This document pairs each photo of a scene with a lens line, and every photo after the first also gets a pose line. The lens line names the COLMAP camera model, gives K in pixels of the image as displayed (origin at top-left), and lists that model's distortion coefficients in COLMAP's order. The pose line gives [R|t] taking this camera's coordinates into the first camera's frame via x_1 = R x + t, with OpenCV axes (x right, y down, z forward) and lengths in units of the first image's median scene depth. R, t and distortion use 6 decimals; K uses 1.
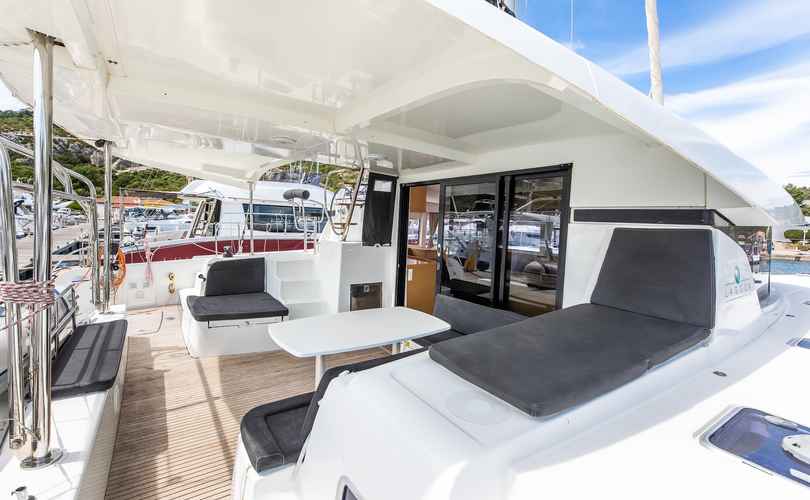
lens RADIAL K [[333.1, 0, 405.0], [0, 333.1, 250.0], [0, 0, 1]] dist [0.001002, 0.000067]
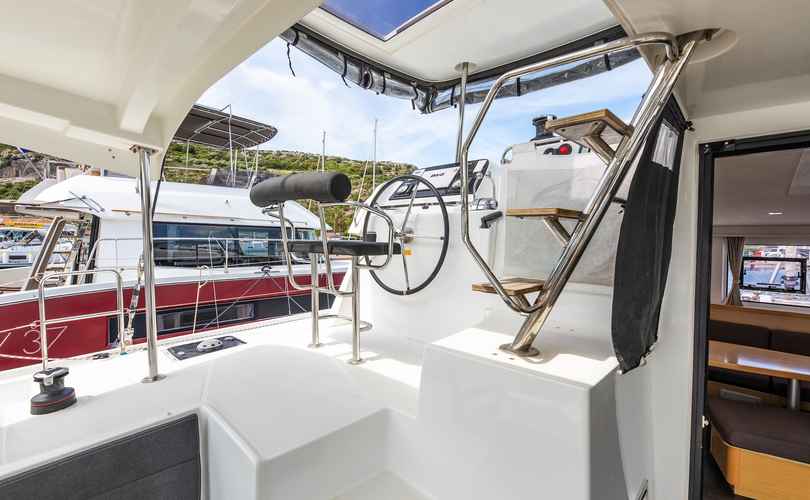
lens RADIAL K [[368.1, 0, 405.0], [0, 368.1, 250.0], [0, 0, 1]] dist [-0.000859, -0.000165]
pose [[0.989488, -0.037966, 0.139539, -0.153315], [0.043923, 0.998239, -0.039862, -0.049162], [-0.137780, 0.045572, 0.989414, 0.354409]]
